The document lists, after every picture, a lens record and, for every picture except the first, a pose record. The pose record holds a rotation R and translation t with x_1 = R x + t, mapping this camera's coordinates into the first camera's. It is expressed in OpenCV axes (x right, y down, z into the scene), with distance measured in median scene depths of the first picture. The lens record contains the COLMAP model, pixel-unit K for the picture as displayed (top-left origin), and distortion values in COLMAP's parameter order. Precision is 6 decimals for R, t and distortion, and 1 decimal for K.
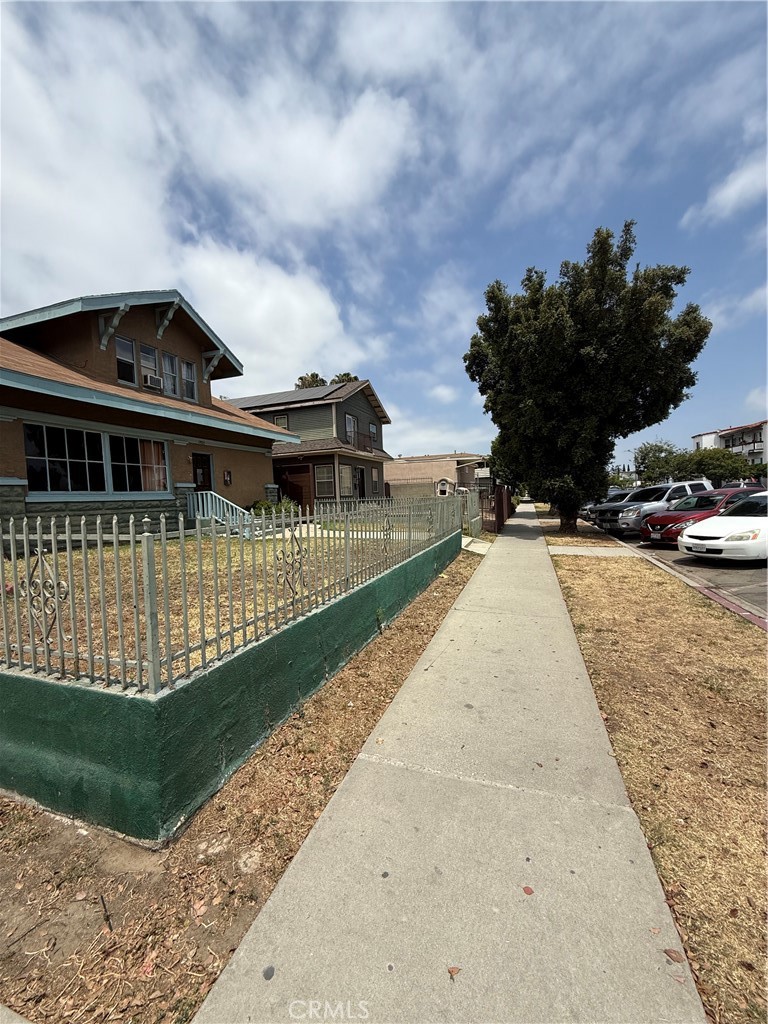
lens RADIAL K [[407.3, 0, 383.9], [0, 407.3, 510.4], [0, 0, 1]] dist [0.001159, -0.000403]
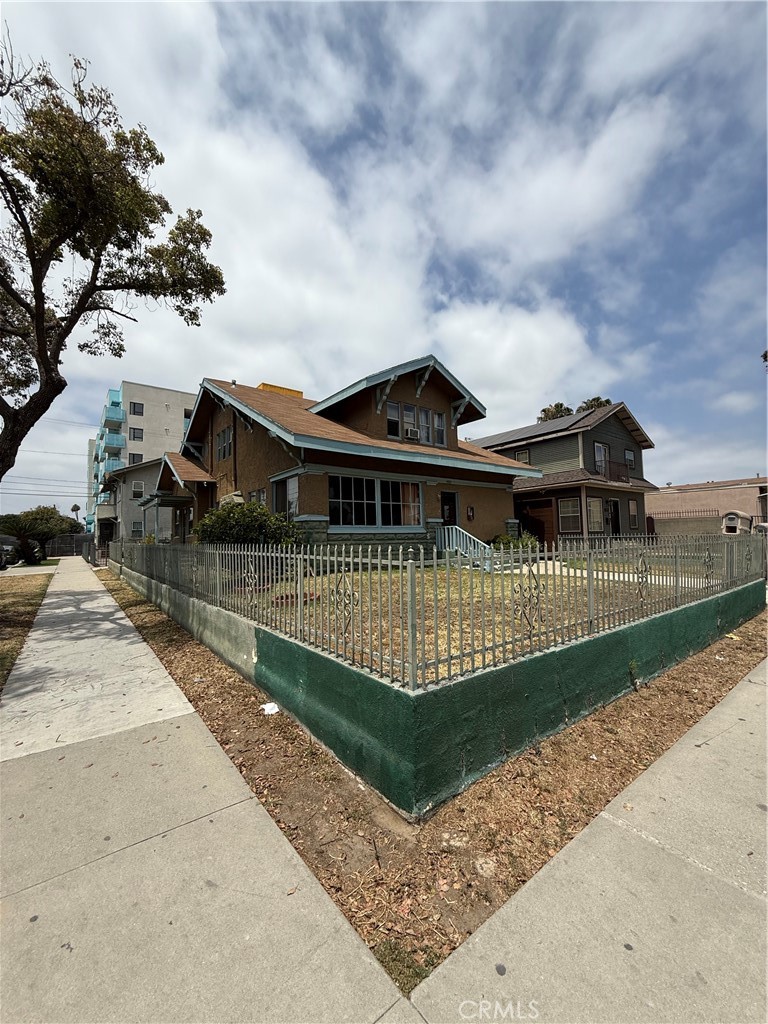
lens RADIAL K [[407.3, 0, 383.6], [0, 407.3, 510.9], [0, 0, 1]] dist [0.001159, -0.000403]
pose [[0.838935, -0.013627, -0.544061, 0.010443], [-0.031612, 0.996779, -0.073711, -0.000630], [0.543313, 0.079037, 0.835801, -0.028850]]
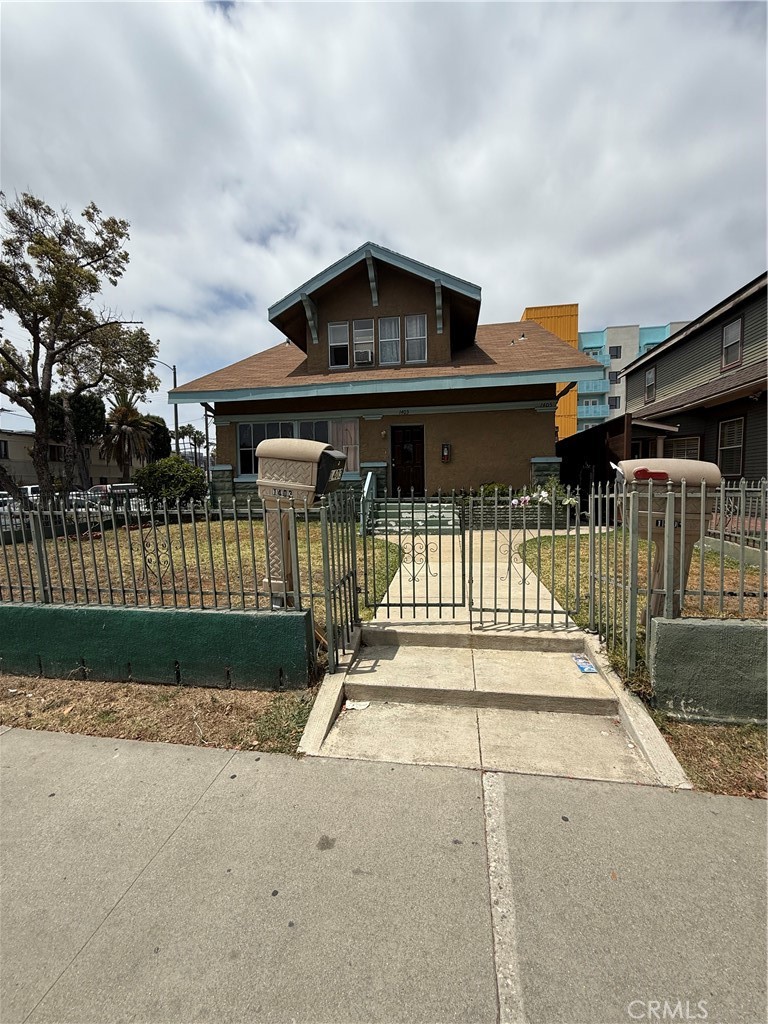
lens RADIAL K [[393.0, 0, 385.6], [0, 393.0, 517.1], [0, 0, 1]] dist [0.002865, 0.000045]
pose [[0.229648, 0.117370, -0.966171, 0.515174], [-0.012427, 0.992975, 0.117672, -0.061319], [0.973194, -0.015016, 0.229493, 1.076273]]
